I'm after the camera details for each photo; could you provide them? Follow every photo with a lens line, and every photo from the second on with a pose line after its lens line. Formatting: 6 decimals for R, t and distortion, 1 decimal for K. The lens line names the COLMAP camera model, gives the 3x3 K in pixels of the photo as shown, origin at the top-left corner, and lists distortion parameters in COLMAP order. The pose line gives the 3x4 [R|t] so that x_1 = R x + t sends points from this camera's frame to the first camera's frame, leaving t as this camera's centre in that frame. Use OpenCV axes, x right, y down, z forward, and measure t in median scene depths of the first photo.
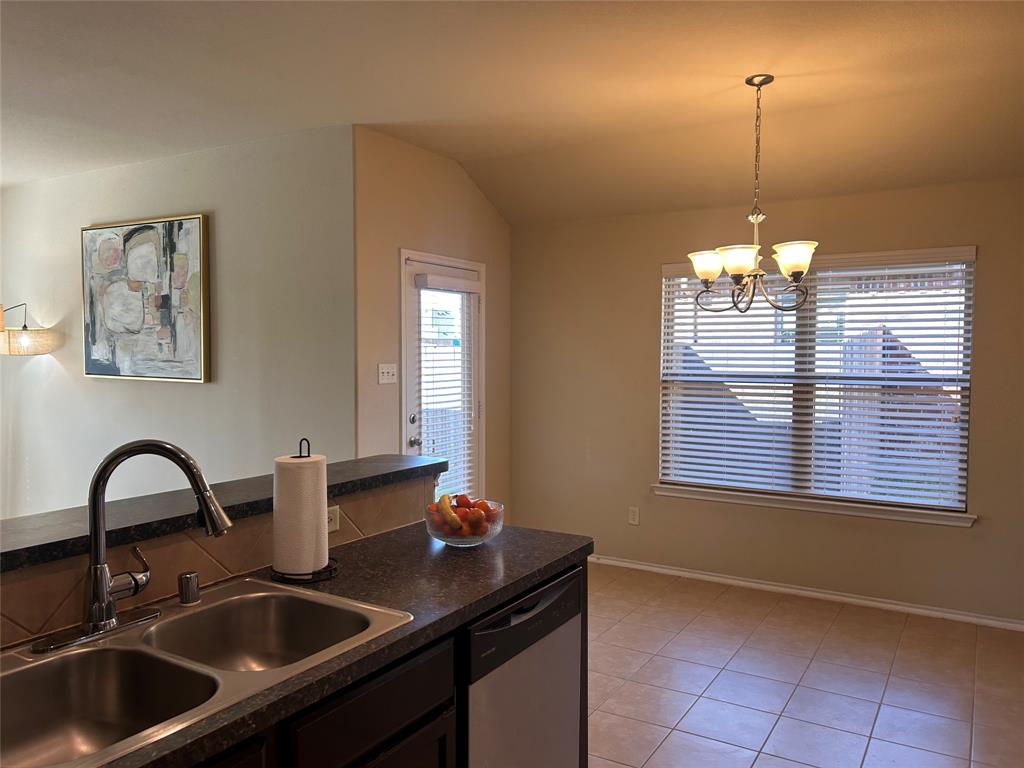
lens RADIAL K [[760.9, 0, 522.8], [0, 760.9, 383.9], [0, 0, 1]] dist [0.042211, -0.042974]
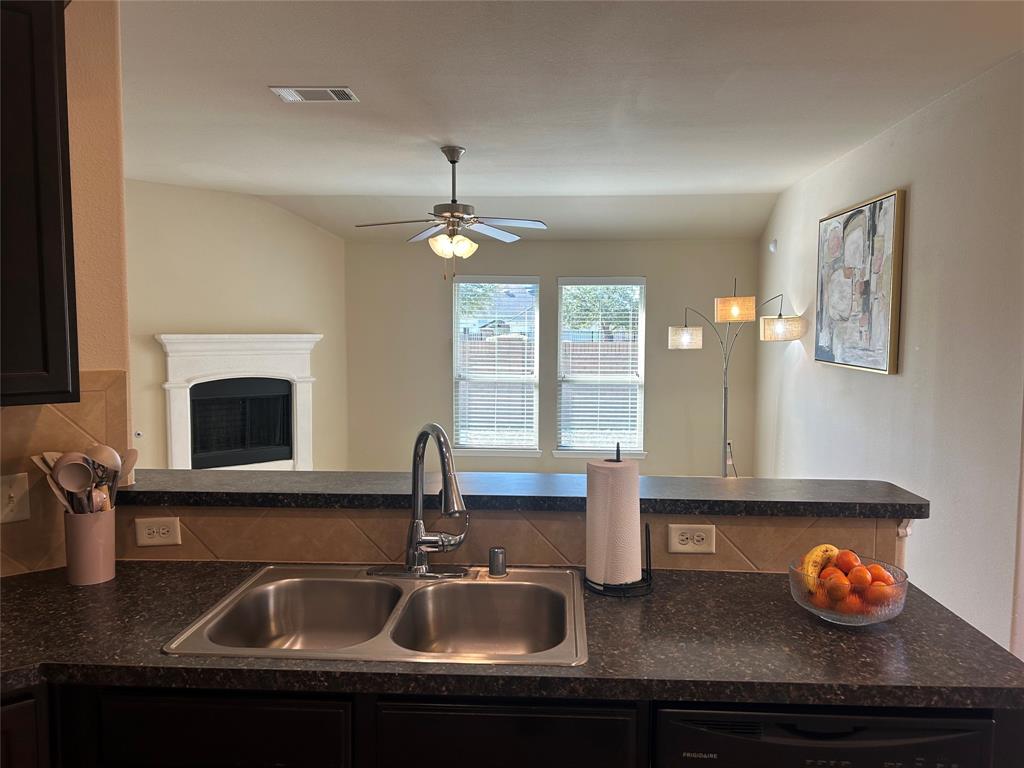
lens RADIAL K [[760.9, 0, 521.9], [0, 760.9, 388.6], [0, 0, 1]] dist [0.042211, -0.042974]
pose [[0.481520, 0.071473, -0.873516, 0.178494], [-0.046260, 0.997353, 0.056105, -0.015887], [0.875213, 0.013394, 0.483552, 0.167415]]
